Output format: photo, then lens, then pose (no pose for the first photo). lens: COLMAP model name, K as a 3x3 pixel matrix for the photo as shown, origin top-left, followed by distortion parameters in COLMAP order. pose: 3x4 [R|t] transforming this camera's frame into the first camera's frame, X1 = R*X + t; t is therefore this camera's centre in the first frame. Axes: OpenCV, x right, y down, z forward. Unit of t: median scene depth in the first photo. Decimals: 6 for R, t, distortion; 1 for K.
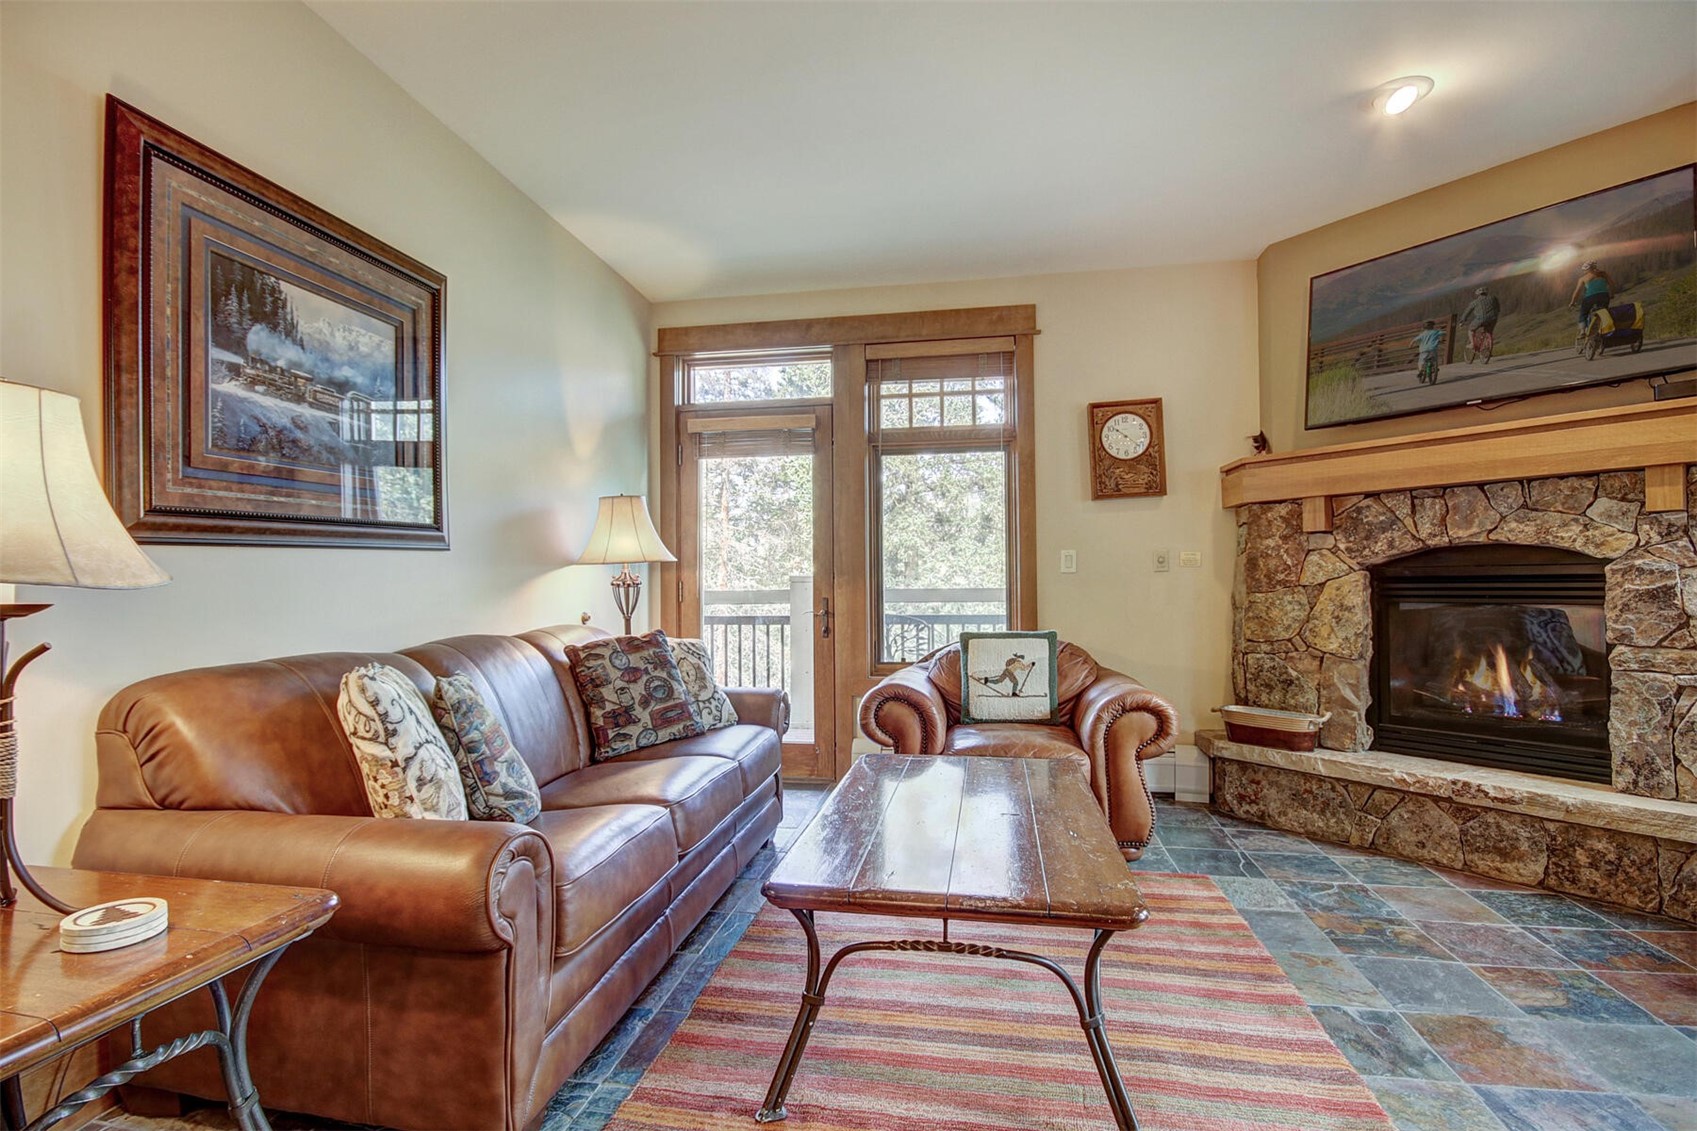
lens RADIAL K [[775.8, 0, 841.6], [0, 775.8, 578.6], [0, 0, 1]] dist [-0.001538, -0.003381]
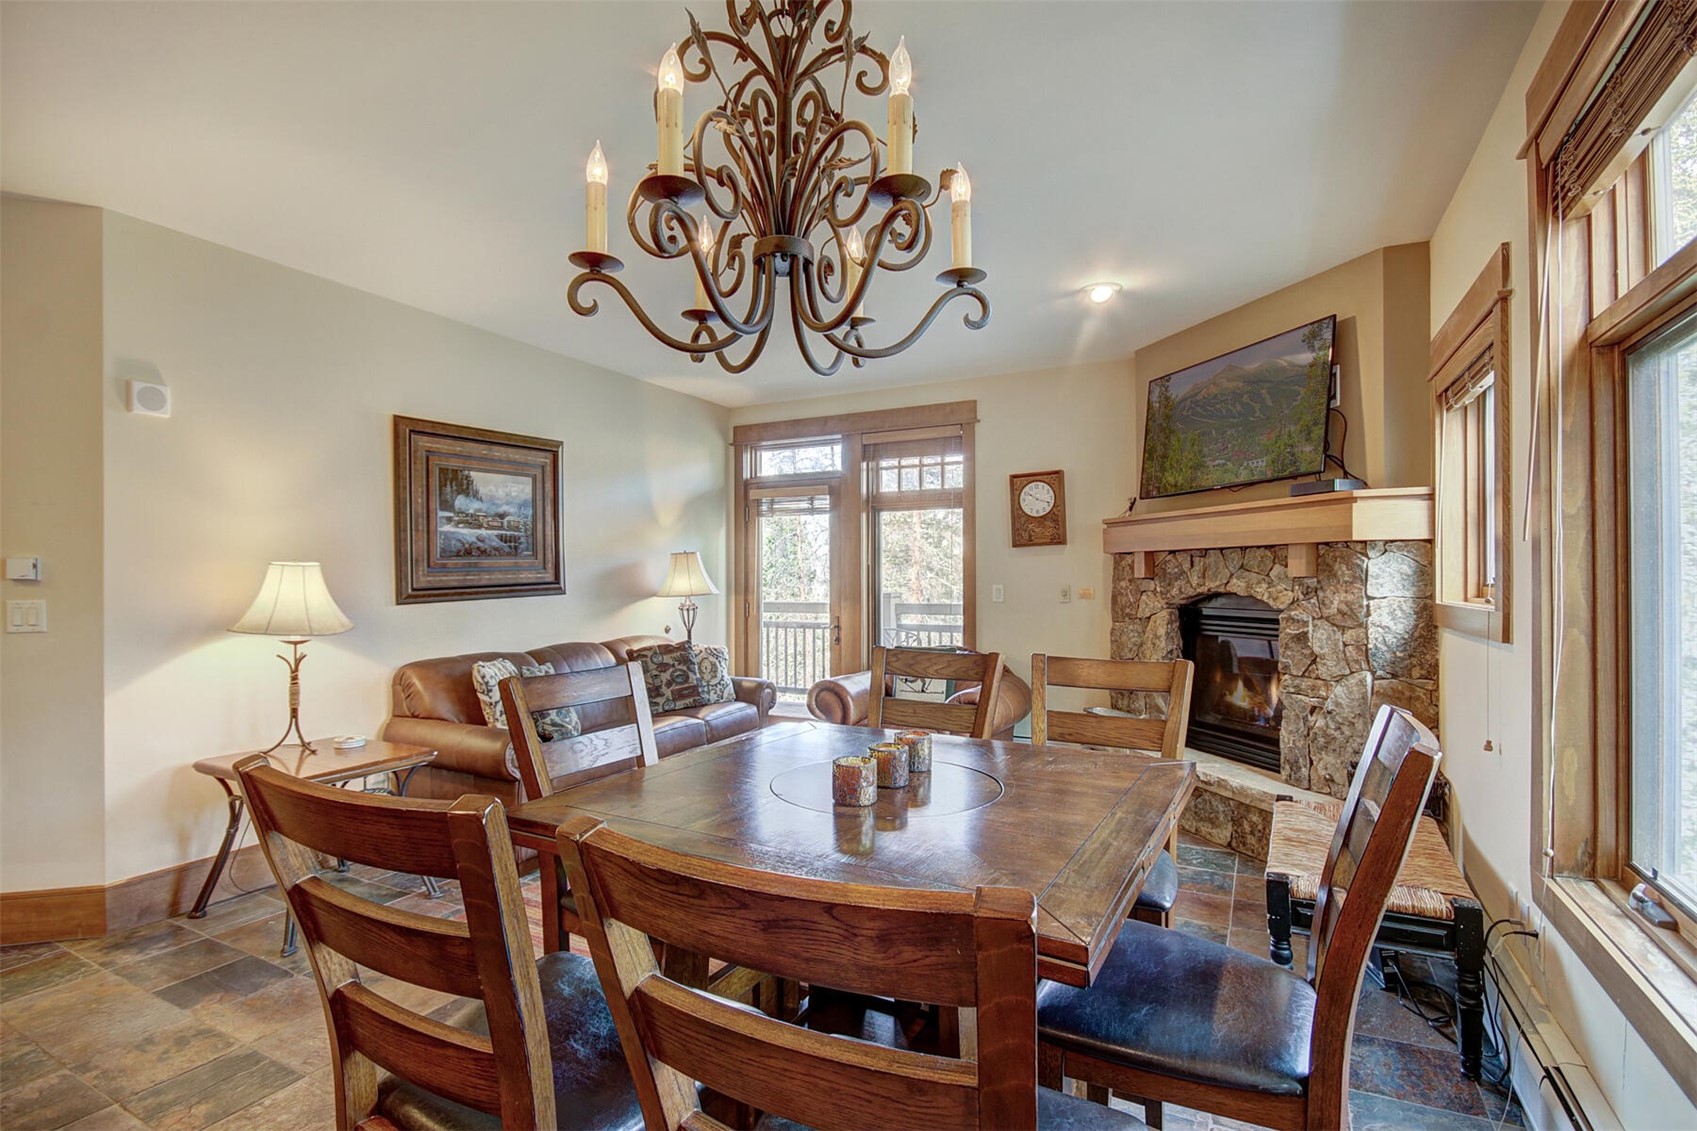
lens RADIAL K [[799.0, 0, 849.8], [0, 799.0, 572.4], [0, 0, 1]] dist [0.010883, 0.000190]
pose [[0.949702, 0.000248, -0.313154, 0.644597], [0.002058, 0.999973, 0.007034, -0.091733], [0.313147, -0.007325, 0.949676, -0.508427]]
